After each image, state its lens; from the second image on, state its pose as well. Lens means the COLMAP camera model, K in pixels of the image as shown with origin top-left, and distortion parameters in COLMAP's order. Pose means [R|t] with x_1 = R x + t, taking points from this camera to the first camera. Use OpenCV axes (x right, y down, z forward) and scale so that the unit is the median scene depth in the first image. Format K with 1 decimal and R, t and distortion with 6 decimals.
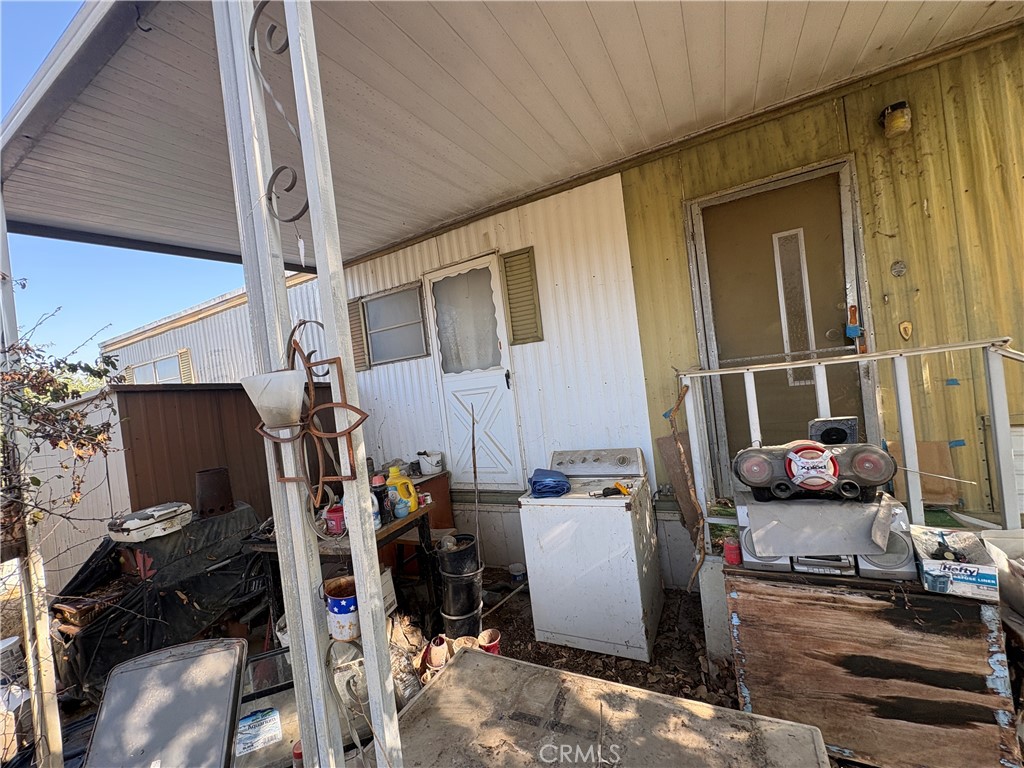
lens RADIAL K [[406.2, 0, 512.4], [0, 406.2, 384.6], [0, 0, 1]] dist [0.000208, -0.000308]
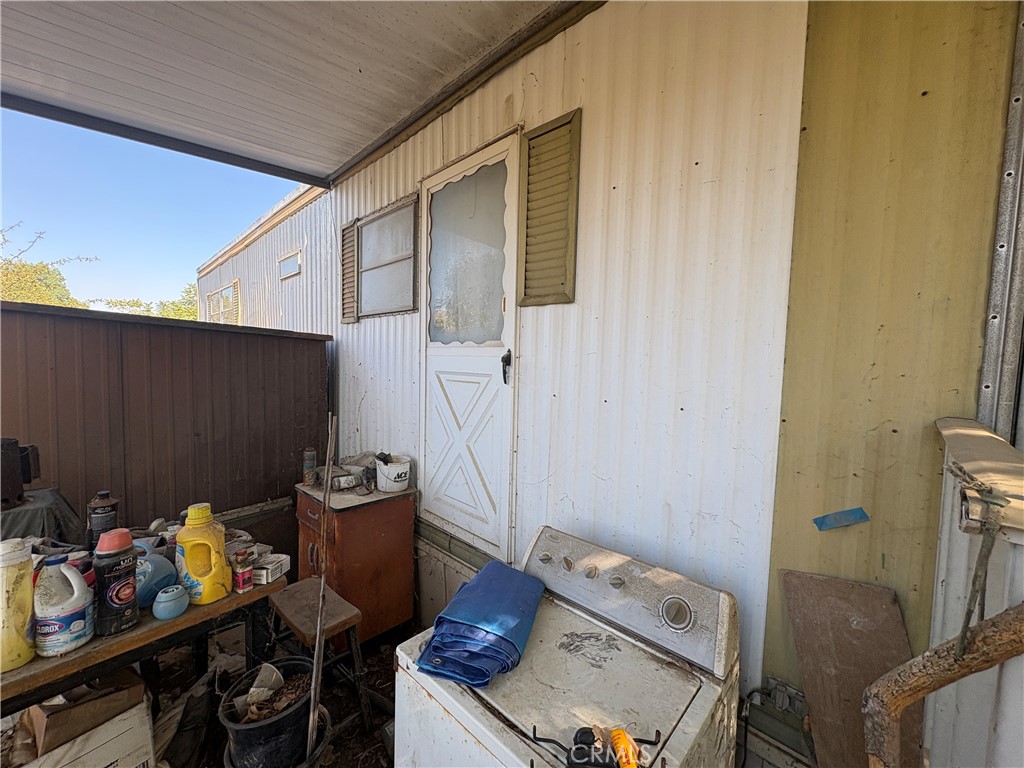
lens RADIAL K [[406.2, 0, 512.4], [0, 406.2, 384.6], [0, 0, 1]] dist [0.000208, -0.000308]
pose [[0.949210, 0.162029, -0.269718, 0.150976], [-0.142737, 0.985678, 0.089801, -0.039878], [0.280405, -0.046741, 0.958743, 0.464059]]
